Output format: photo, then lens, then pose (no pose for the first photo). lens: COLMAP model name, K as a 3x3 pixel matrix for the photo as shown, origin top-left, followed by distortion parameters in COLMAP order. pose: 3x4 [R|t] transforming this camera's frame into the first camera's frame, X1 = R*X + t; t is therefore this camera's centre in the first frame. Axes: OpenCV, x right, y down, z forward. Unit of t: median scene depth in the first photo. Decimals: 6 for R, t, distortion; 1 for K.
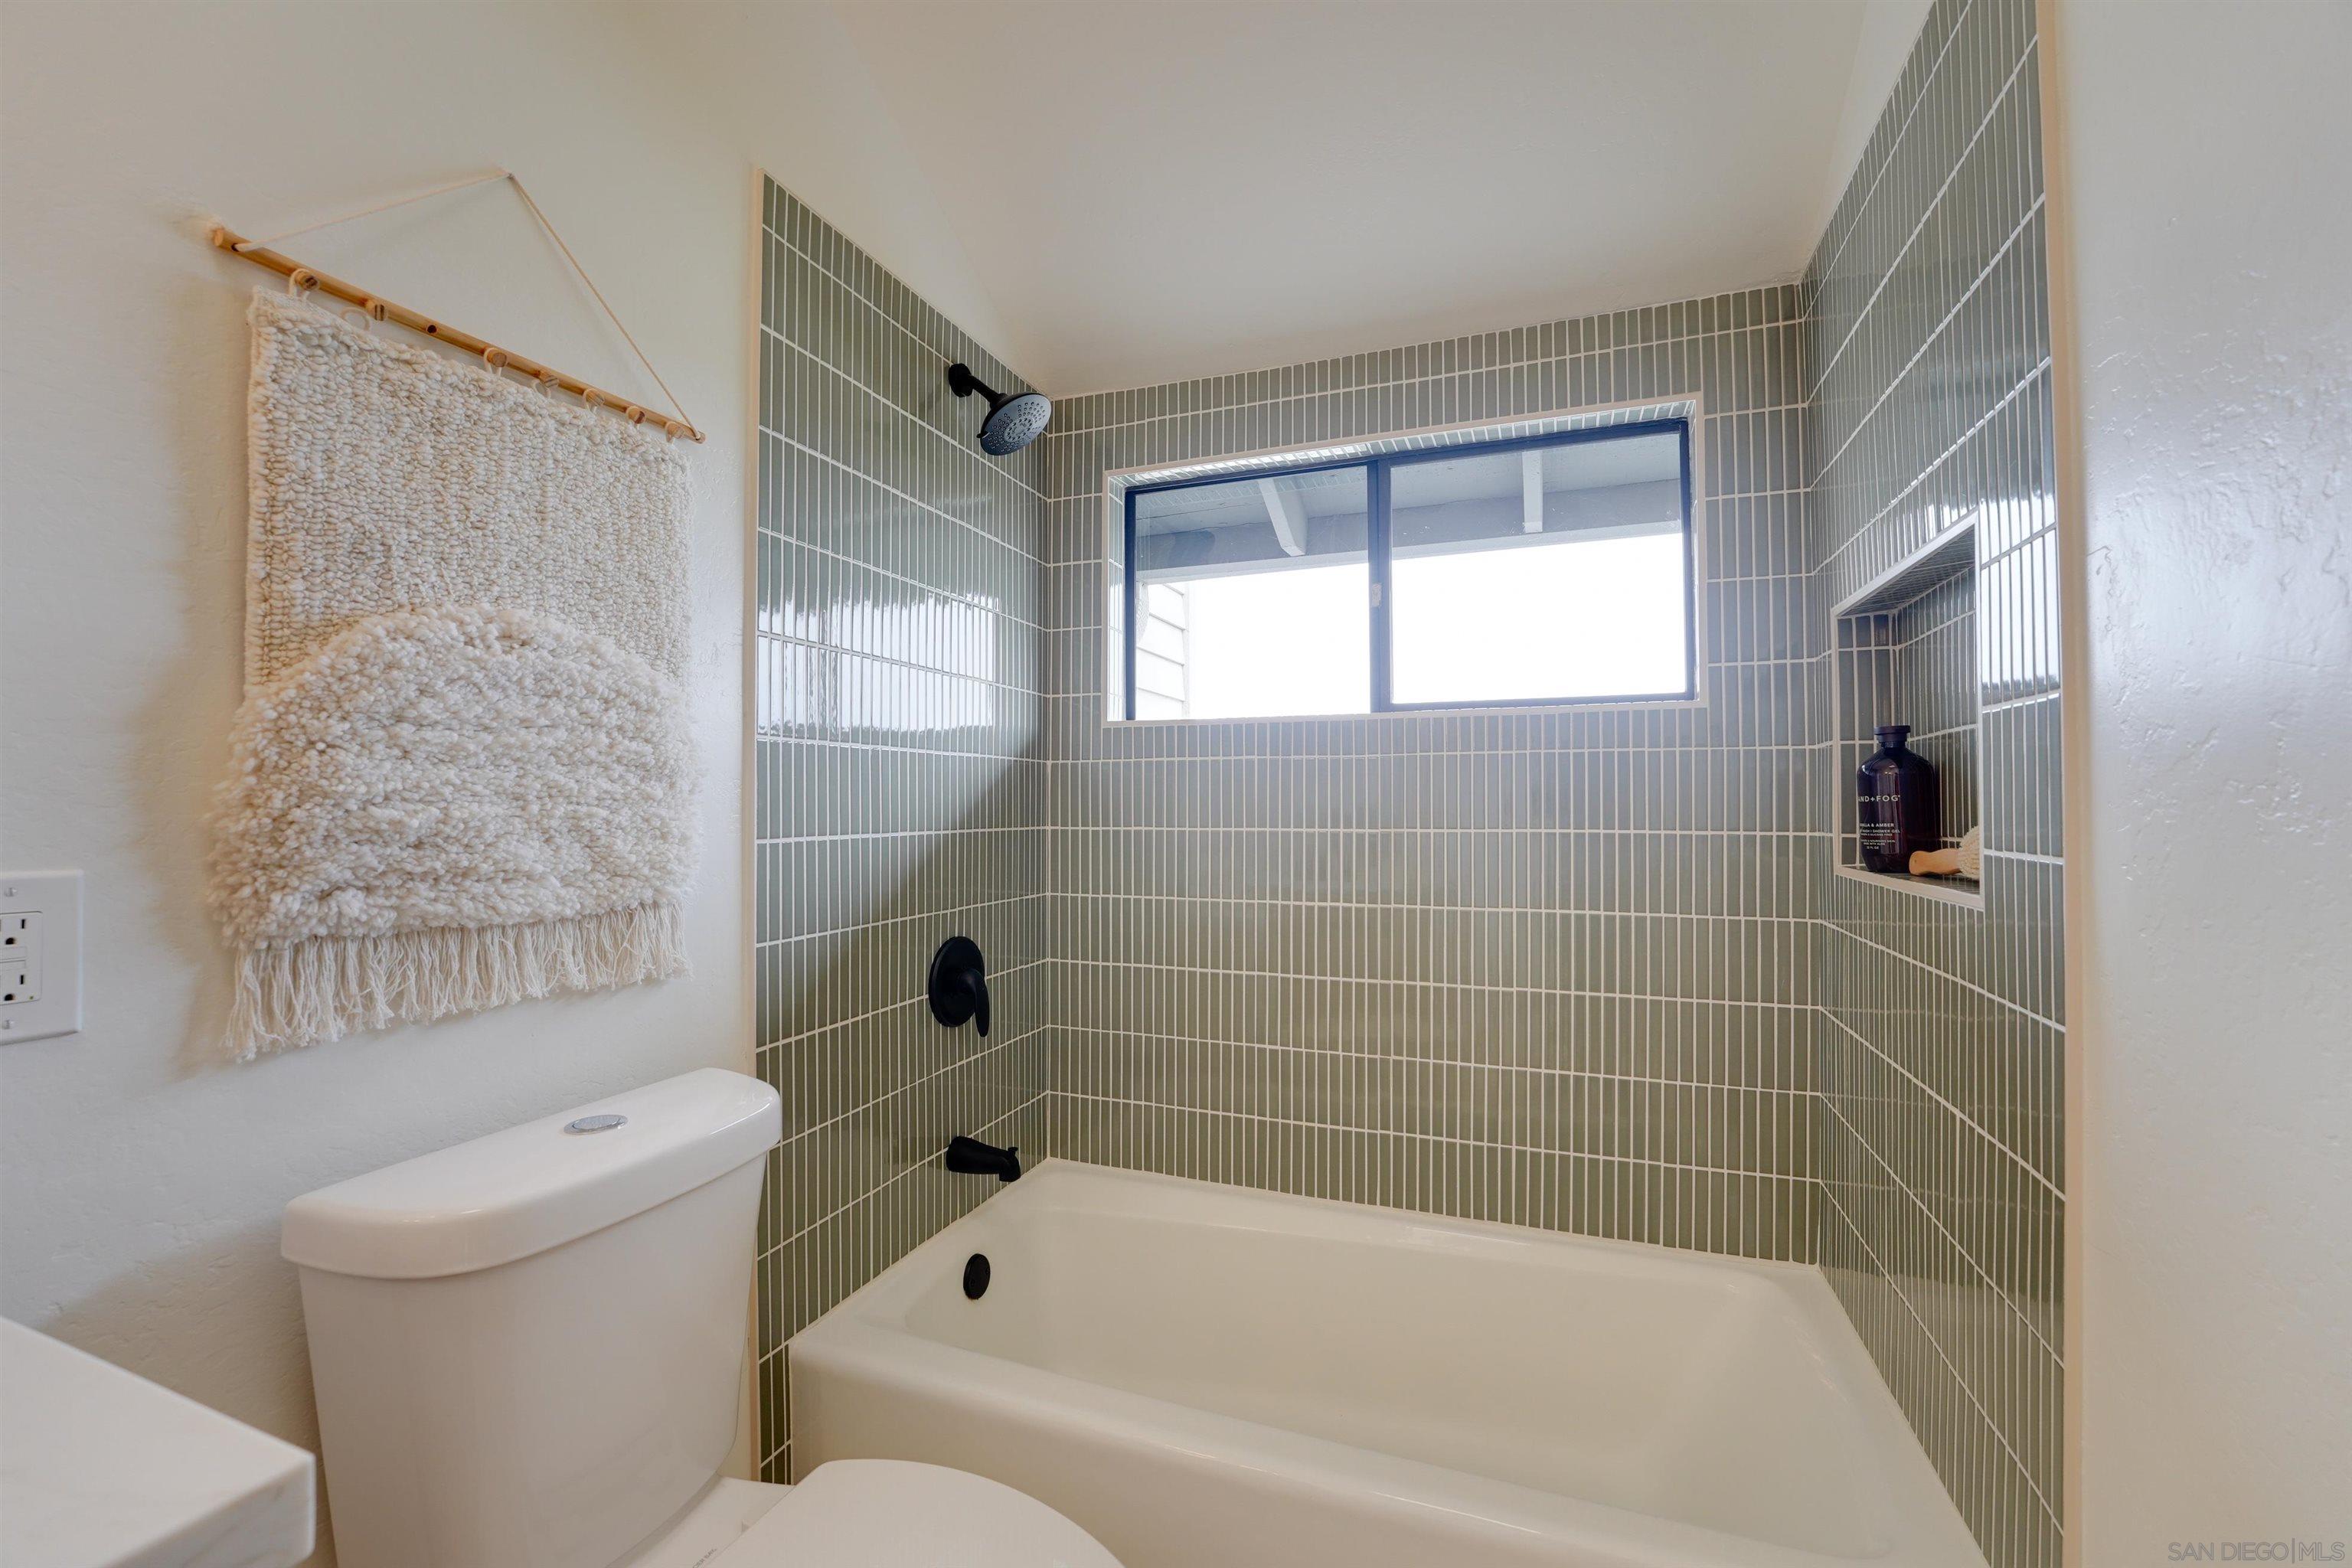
lens RADIAL K [[961.5, 0, 1176.2], [0, 961.5, 789.9], [0, 0, 1]] dist [-0.031334, 0.004576]
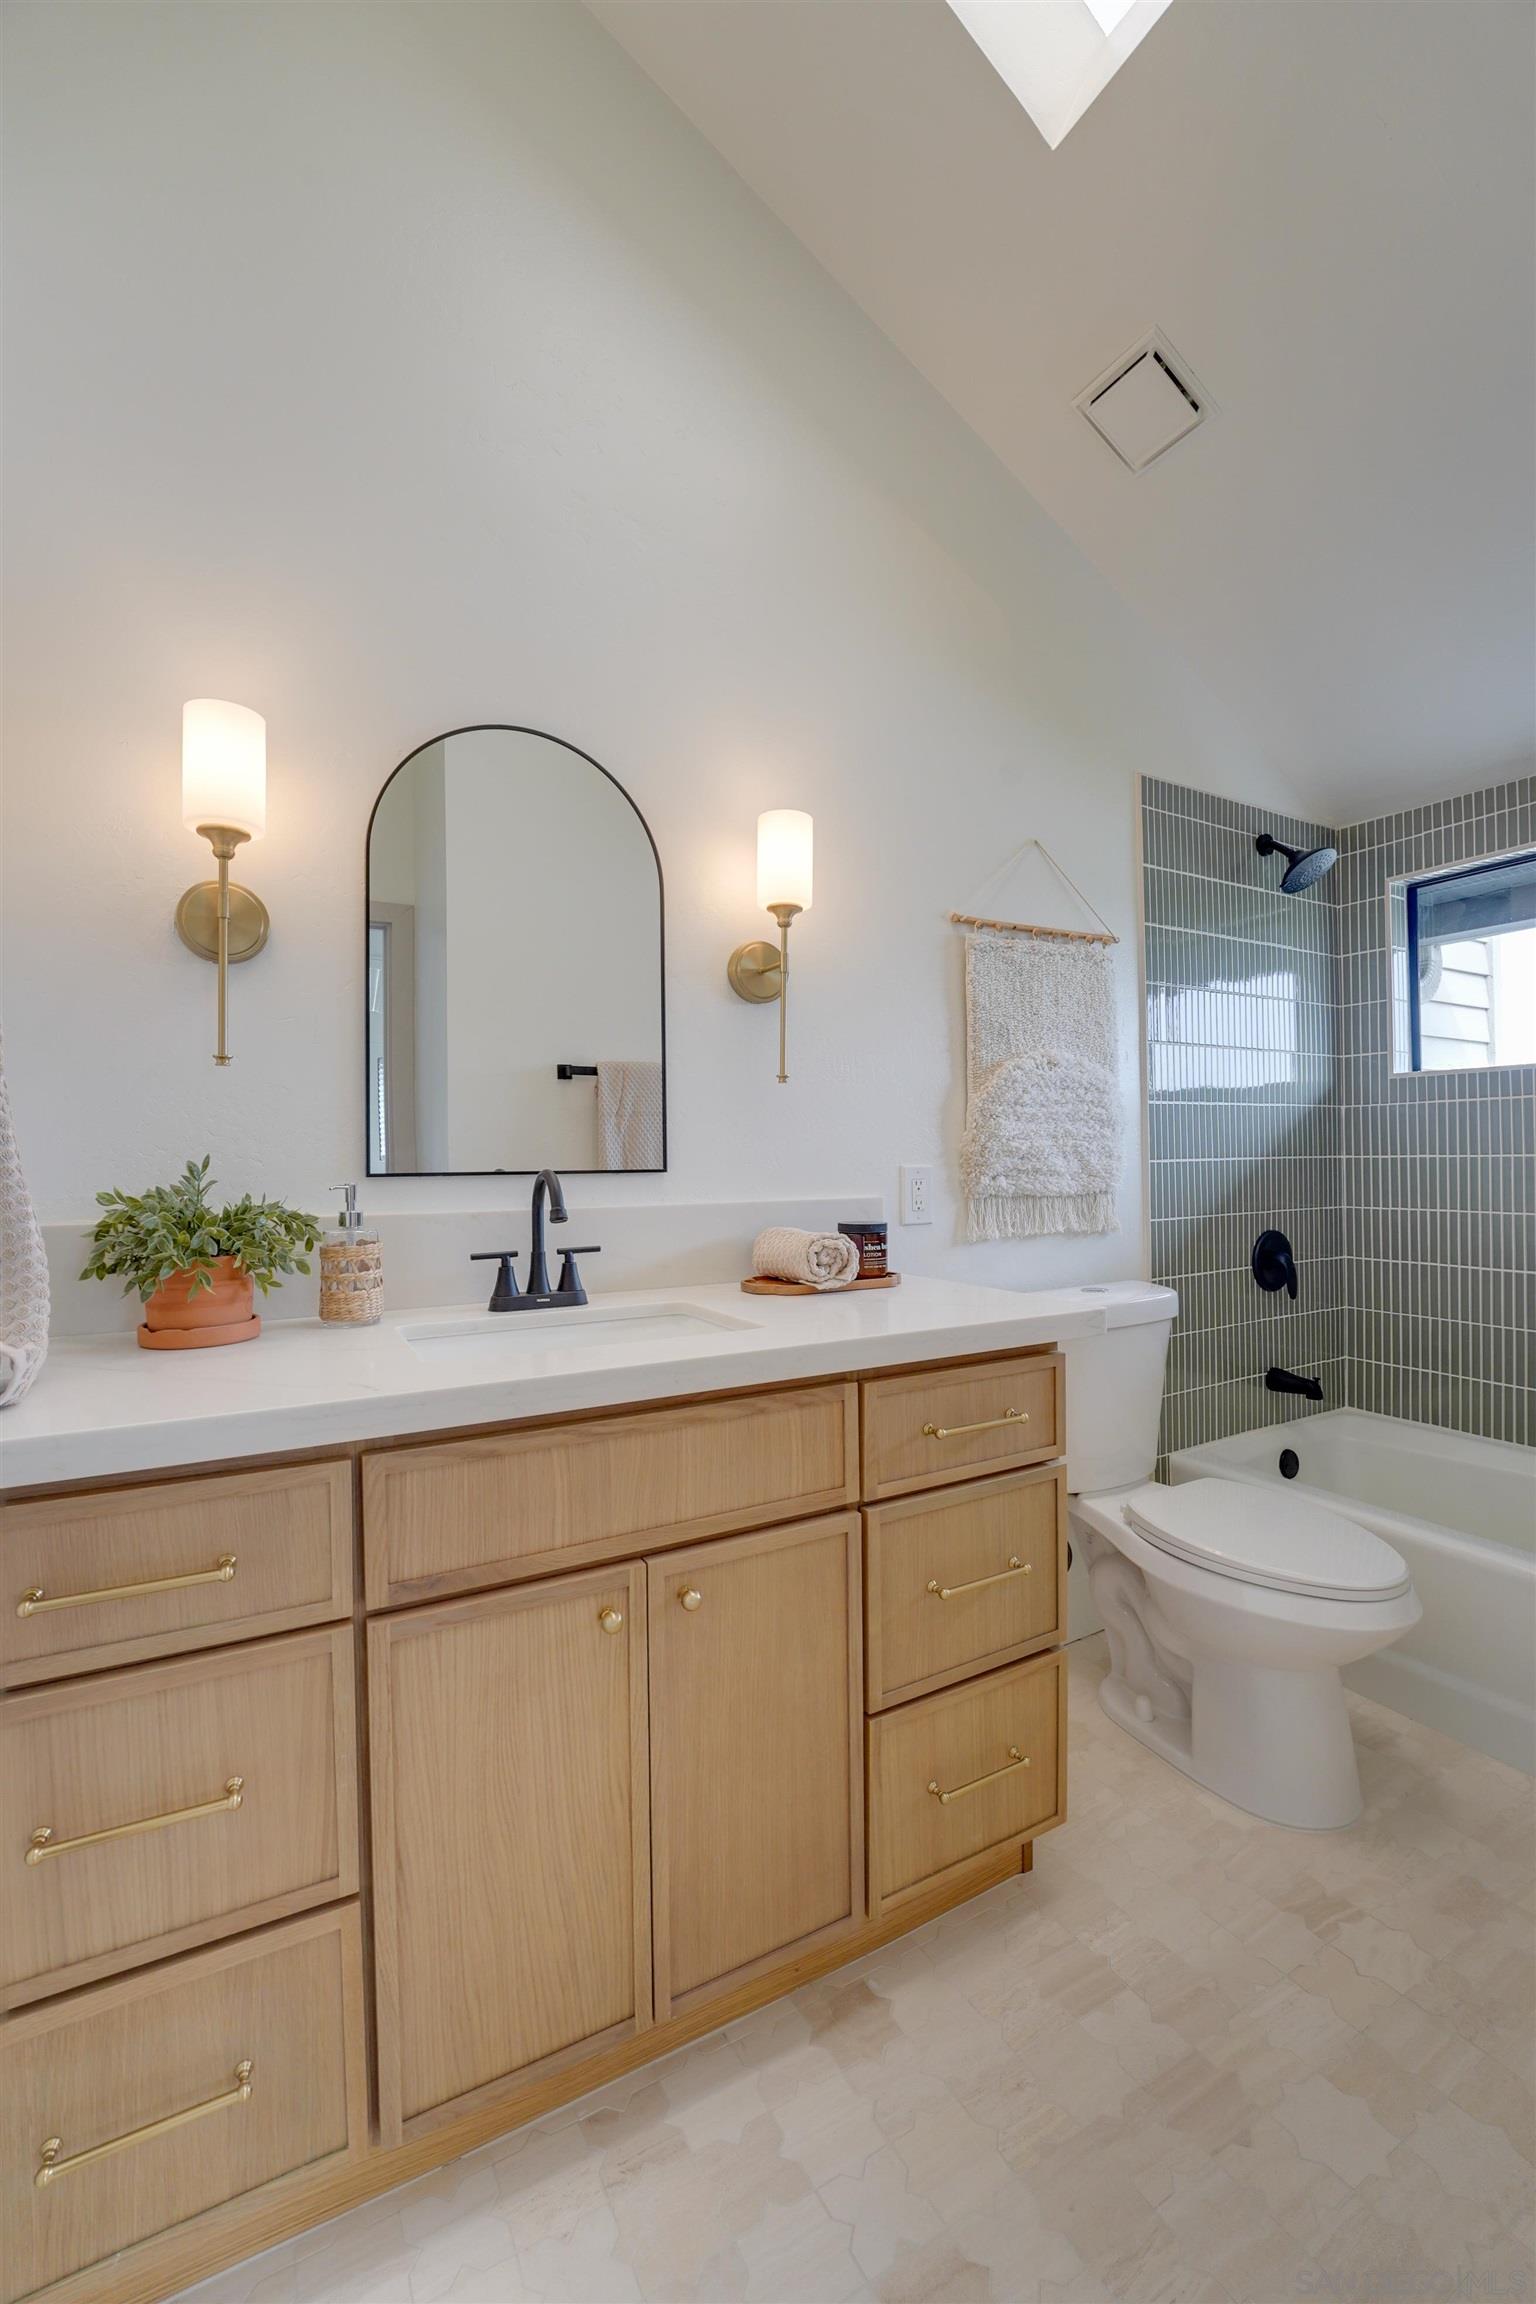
lens RADIAL K [[943.2, 0, 772.4], [0, 943.2, 1150.7], [0, 0, 1]] dist [-0.026547, 0.000082]
pose [[0.770543, -0.013293, -0.637249, 0.106503], [0.022616, 0.999723, 0.006493, 0.006825], [0.636986, -0.019415, 0.770631, -0.649099]]
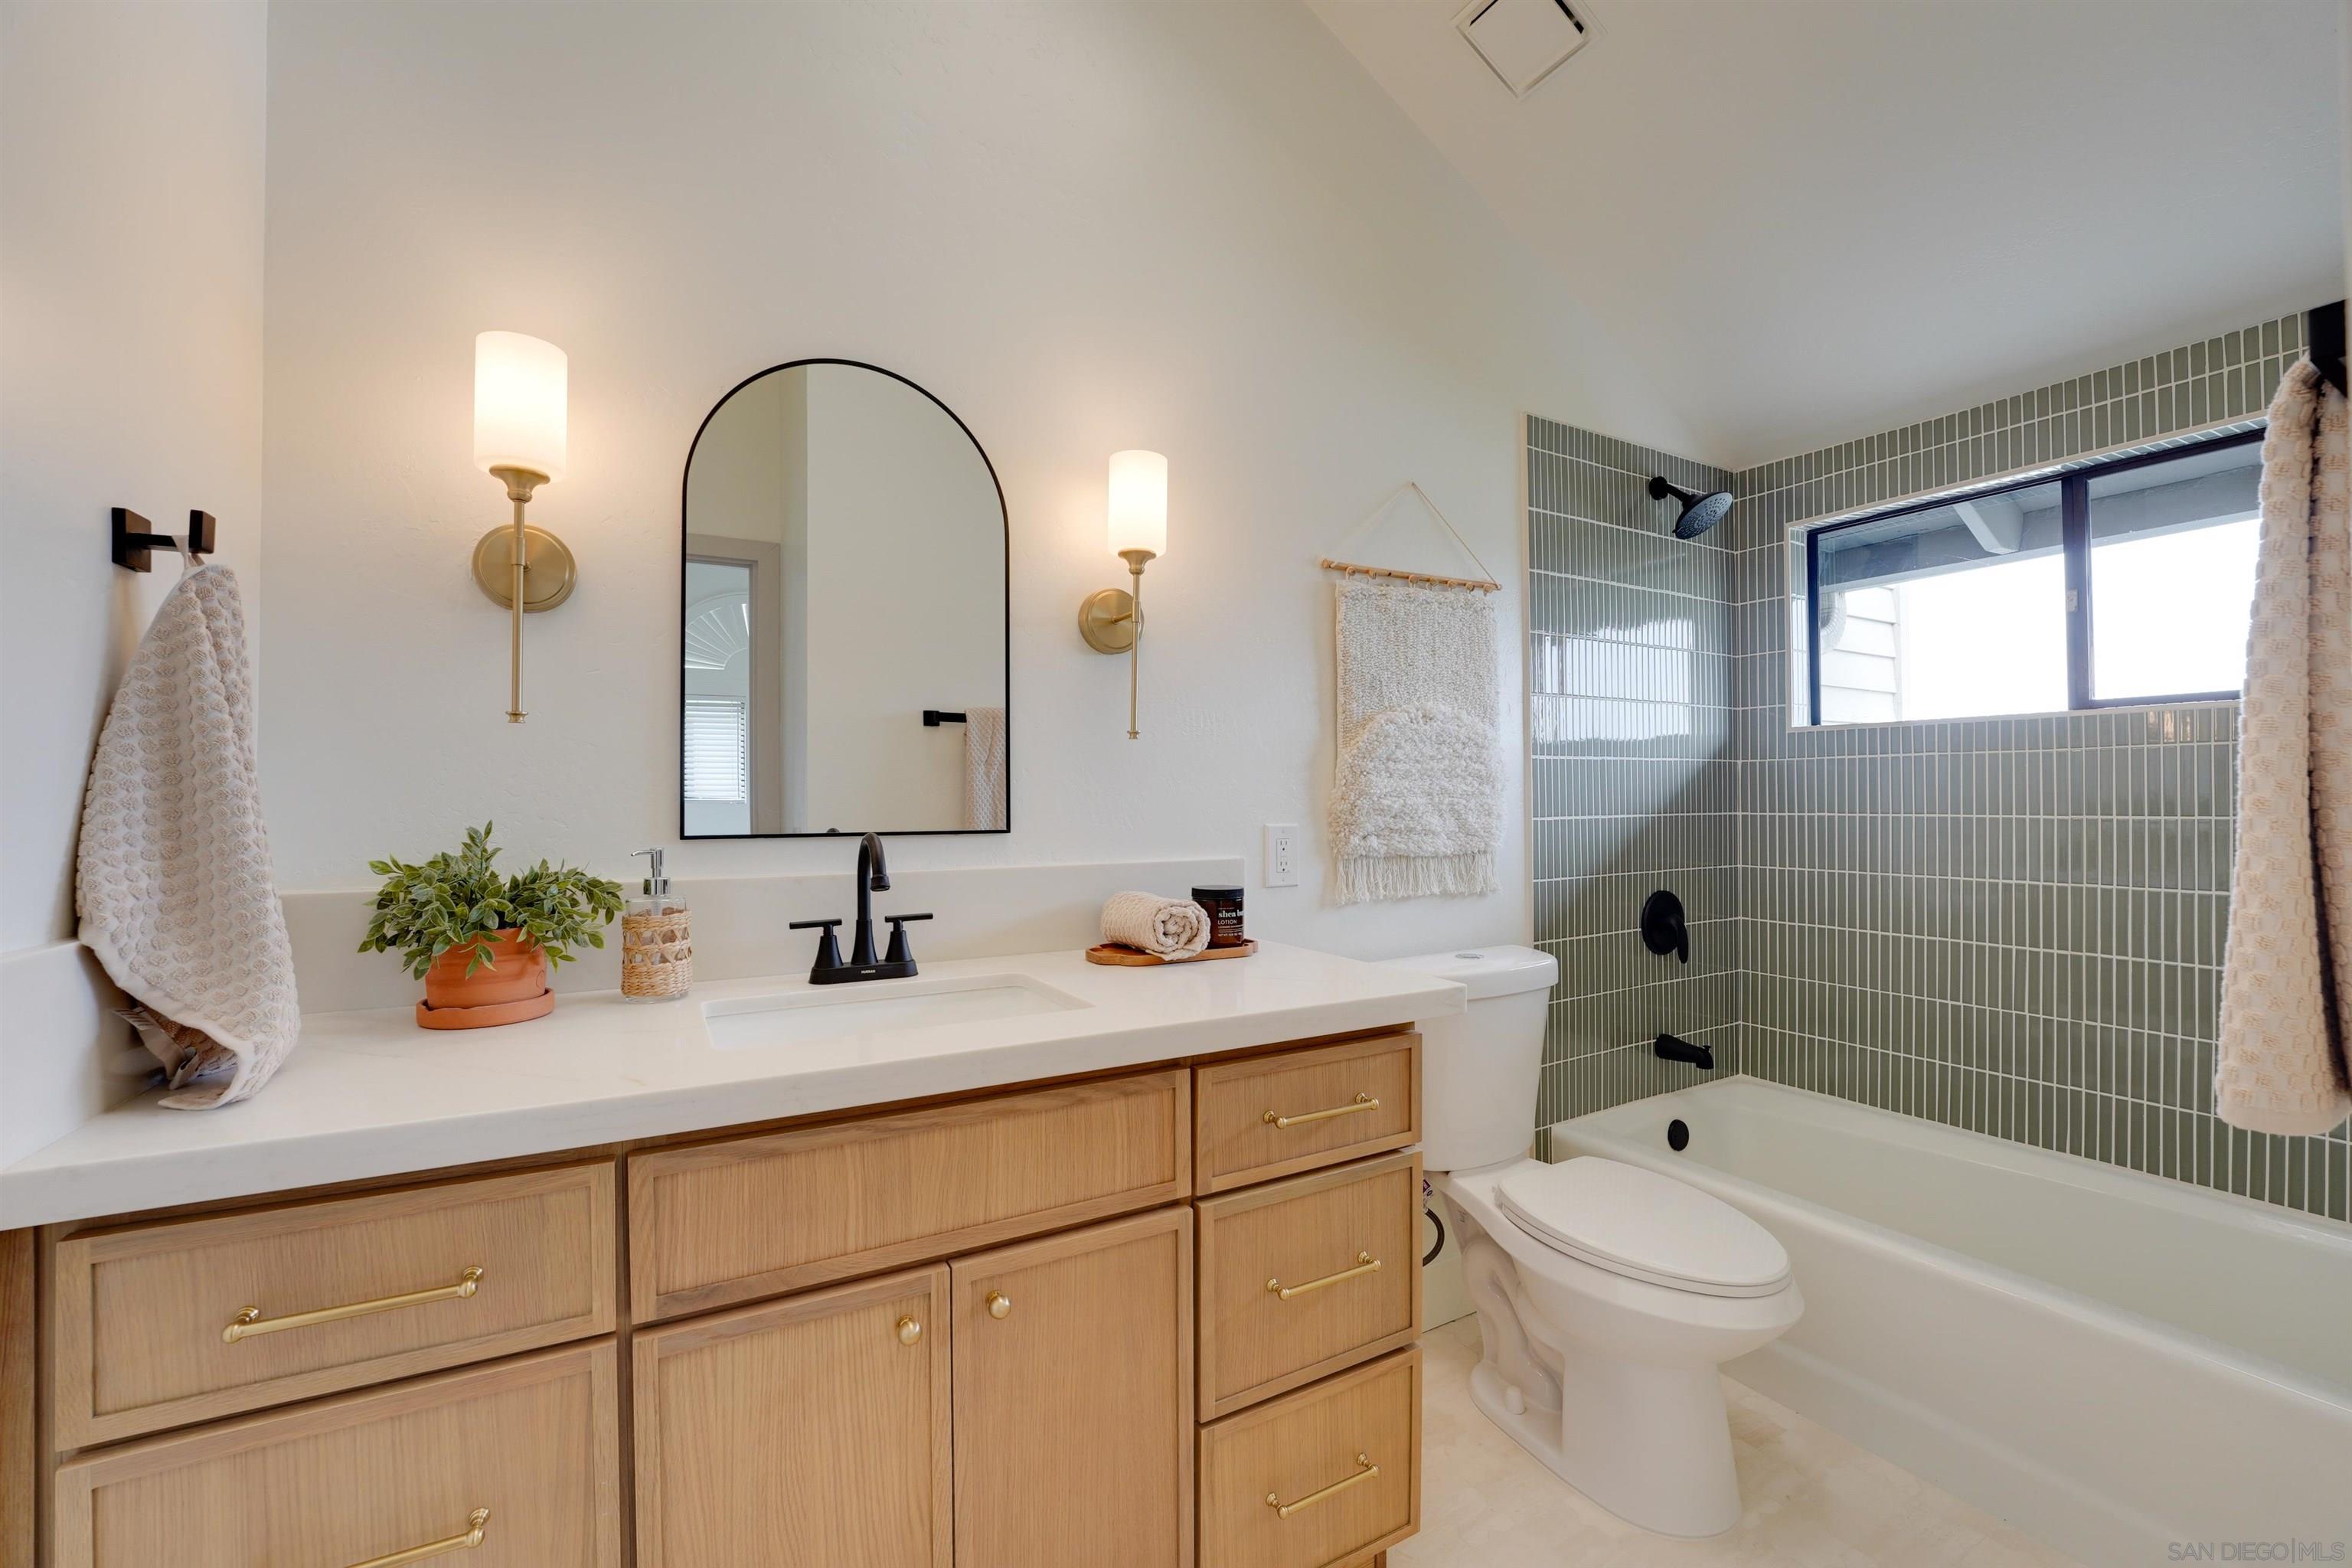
lens RADIAL K [[961.5, 0, 1176.2], [0, 961.5, 789.9], [0, 0, 1]] dist [-0.031334, 0.004576]
pose [[0.770325, -0.007792, -0.637604, 0.126067], [0.015329, 0.999863, 0.006300, -0.014165], [0.637467, -0.014627, 0.770339, -0.581057]]
